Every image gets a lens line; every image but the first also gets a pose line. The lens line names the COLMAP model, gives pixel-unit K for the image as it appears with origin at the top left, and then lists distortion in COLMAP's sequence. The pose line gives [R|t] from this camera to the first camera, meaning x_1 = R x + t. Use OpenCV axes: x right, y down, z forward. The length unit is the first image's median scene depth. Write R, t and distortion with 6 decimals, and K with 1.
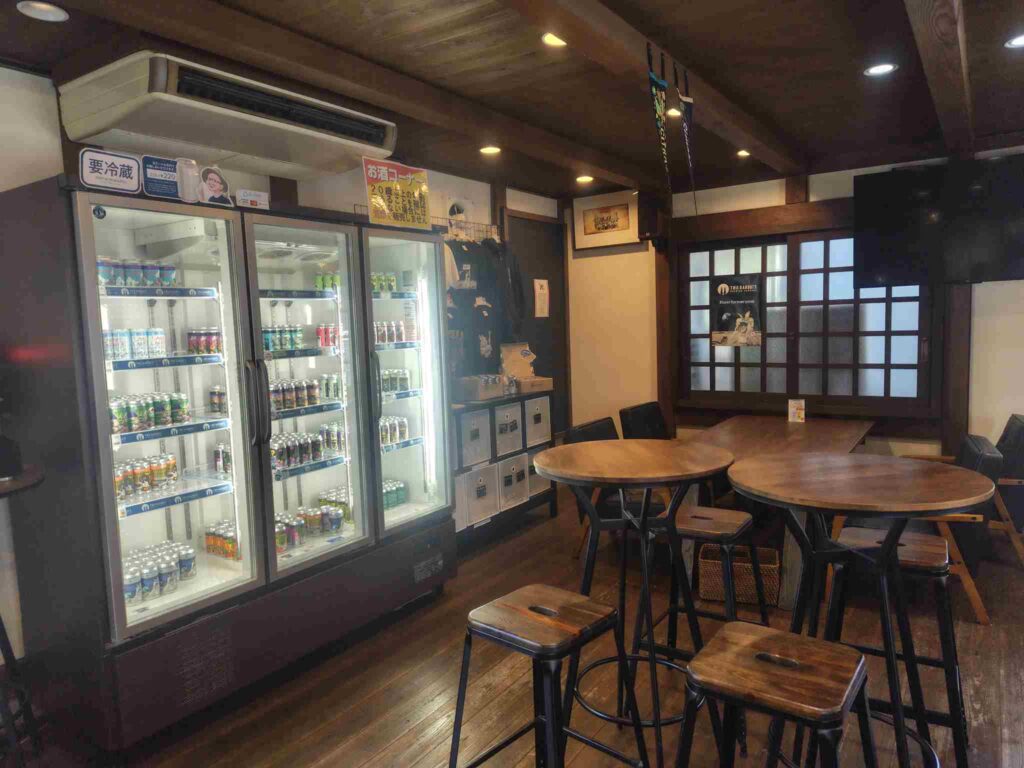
lens RADIAL K [[717.2, 0, 501.5], [0, 717.2, 392.6], [0, 0, 1]] dist [0.040192, -0.028739]
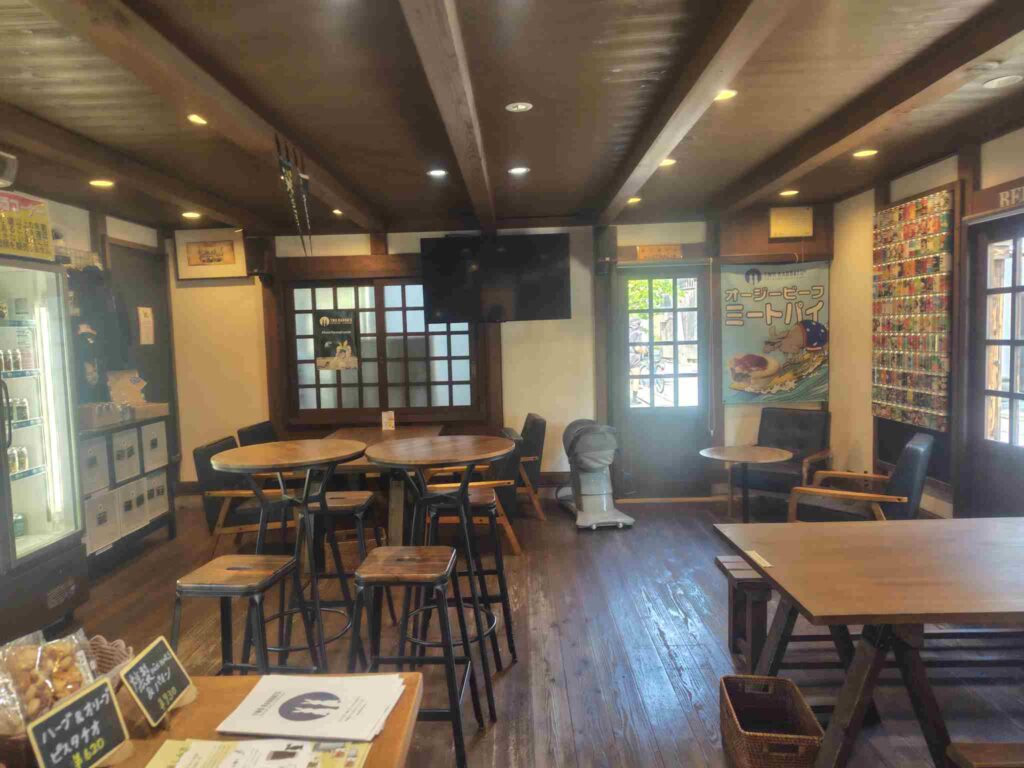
lens RADIAL K [[717.2, 0, 502.0], [0, 717.2, 378.6], [0, 0, 1]] dist [0.040192, -0.028739]
pose [[0.842365, -0.024039, 0.538371, -0.092191], [0.054023, 0.997739, -0.039976, 0.013115], [-0.536193, 0.062759, 0.841759, -0.152285]]
